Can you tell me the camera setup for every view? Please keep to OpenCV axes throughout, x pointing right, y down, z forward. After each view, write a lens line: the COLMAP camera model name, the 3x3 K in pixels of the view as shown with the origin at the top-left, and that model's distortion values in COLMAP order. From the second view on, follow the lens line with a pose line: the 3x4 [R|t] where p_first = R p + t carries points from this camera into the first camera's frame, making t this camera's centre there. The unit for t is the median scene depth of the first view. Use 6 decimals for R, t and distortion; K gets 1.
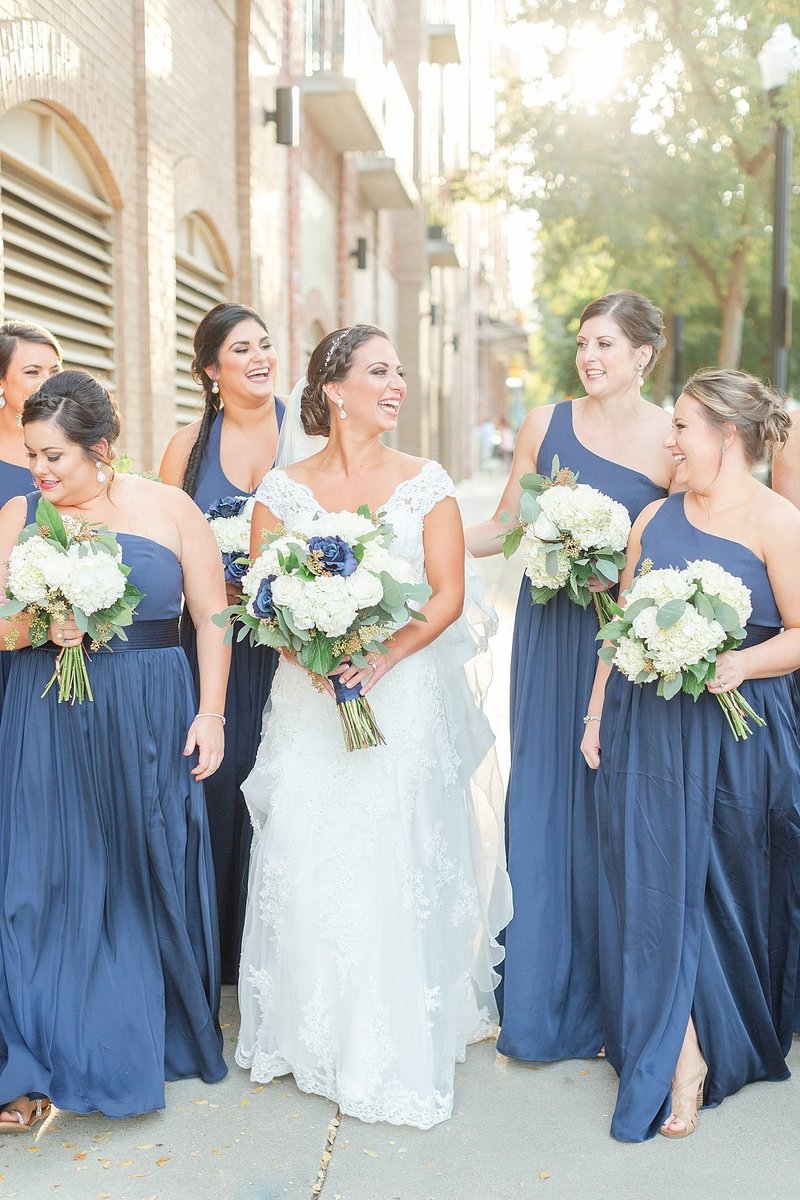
lens RADIAL K [[1785.1, 0, 404.2], [0, 1785.1, 635.0], [0, 0, 1]] dist [0.022643, -0.004986]
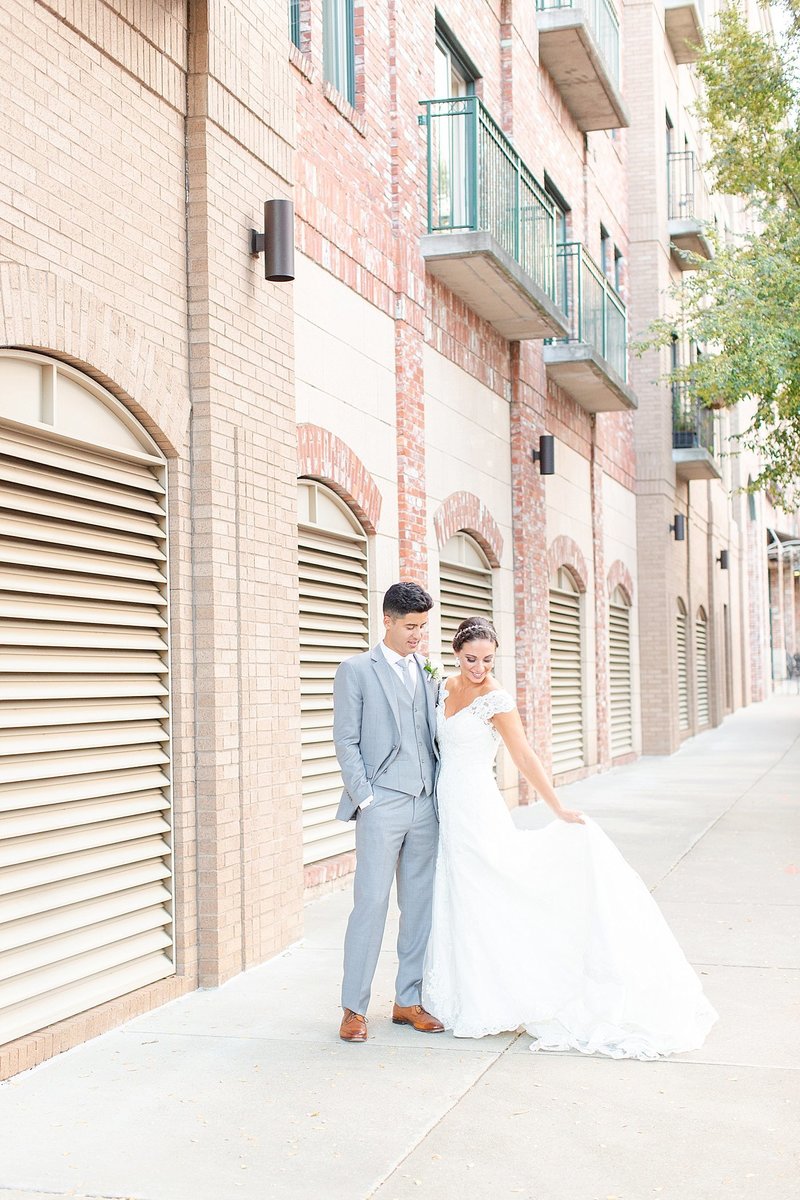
lens RADIAL K [[1632.5, 0, 400.0], [0, 1632.5, 600.0], [0, 0, 1]] dist [0.018289, -0.021642]
pose [[0.978178, -0.025540, -0.206194, 0.067850], [-0.004409, 0.989641, -0.143498, -0.031564], [0.207723, 0.141275, 0.967932, 0.236283]]
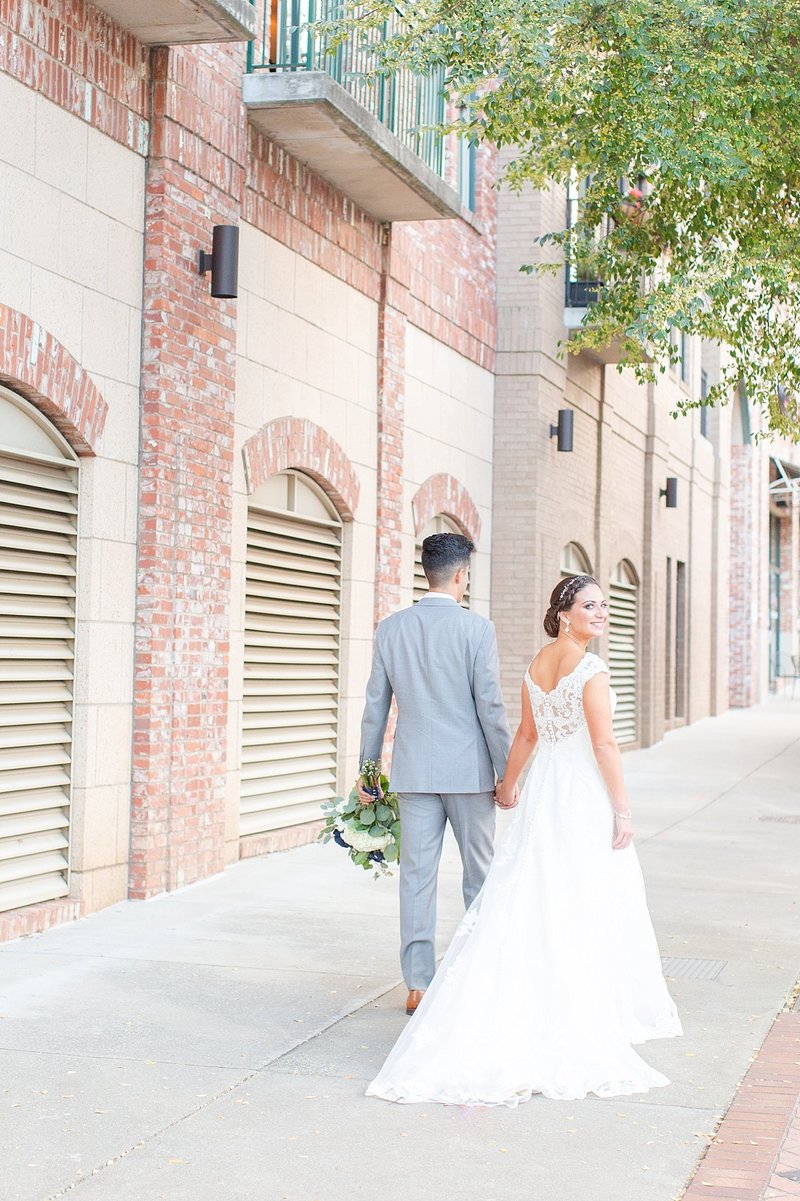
lens RADIAL K [[2127.9, 0, 400.2], [0, 2127.9, 534.3], [0, 0, 1]] dist [0.036385, 0.030314]
pose [[0.982736, 0.008019, -0.184838, 0.128242], [-0.036832, 0.987543, -0.152980, -0.057070], [0.181308, 0.157147, 0.970790, 0.472059]]
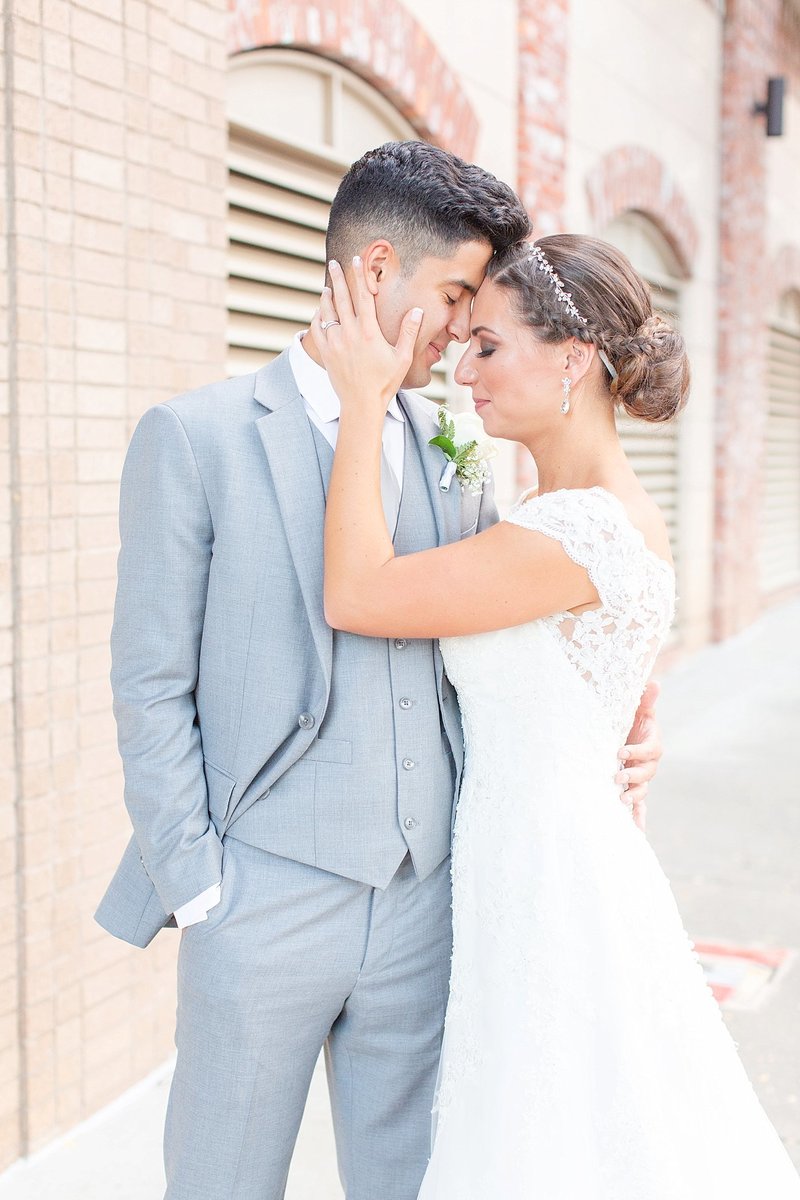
lens RADIAL K [[1737.8, 0, 400.0], [0, 1737.8, 600.0], [0, 0, 1]] dist [-0.004827, -0.001748]
pose [[0.950927, 0.034258, -0.307514, 0.036687], [-0.036992, 0.999311, -0.003064, -0.054986], [0.307197, 0.014289, 0.951539, 0.455784]]
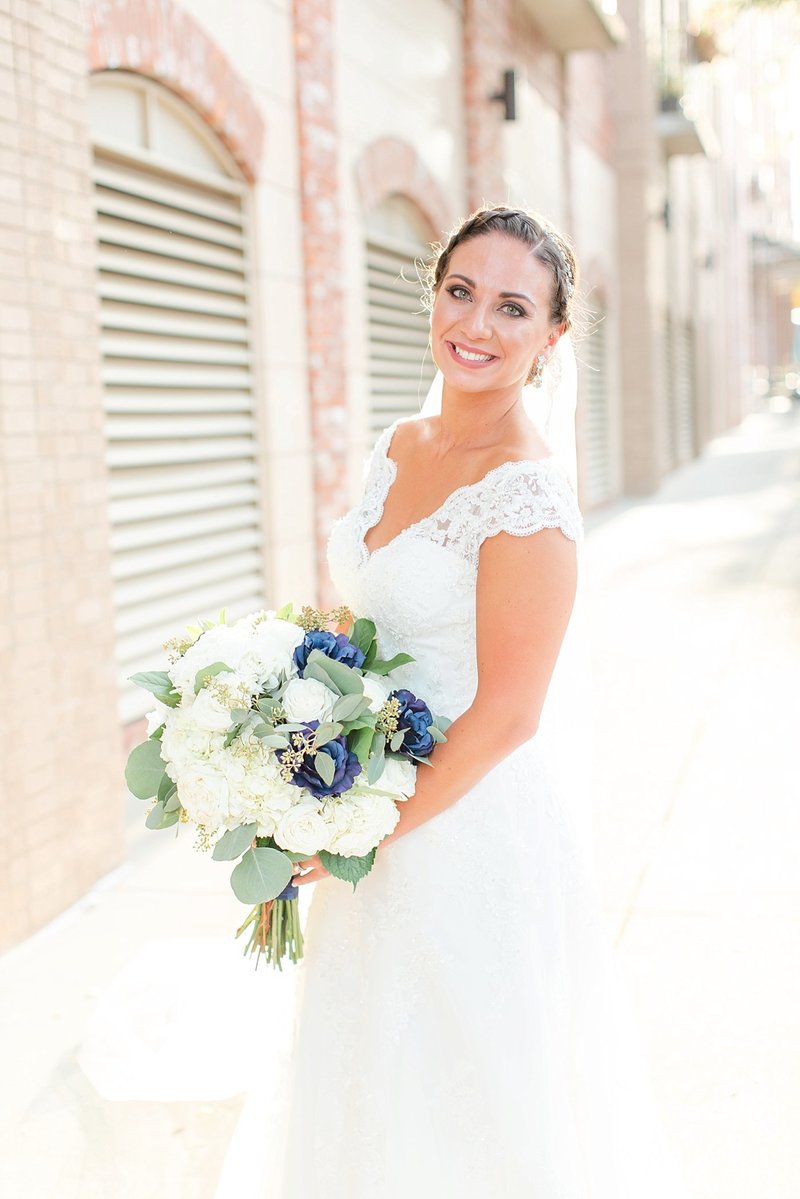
lens RADIAL K [[1710.2, 0, 400.0], [0, 1710.2, 599.5], [0, 0, 1]] dist [-0.009236, 0.014167]
pose [[0.984961, -0.012331, -0.172335, 0.039082], [0.015147, 0.999772, 0.015037, -0.047783], [0.172110, -0.017421, 0.984924, 0.406341]]
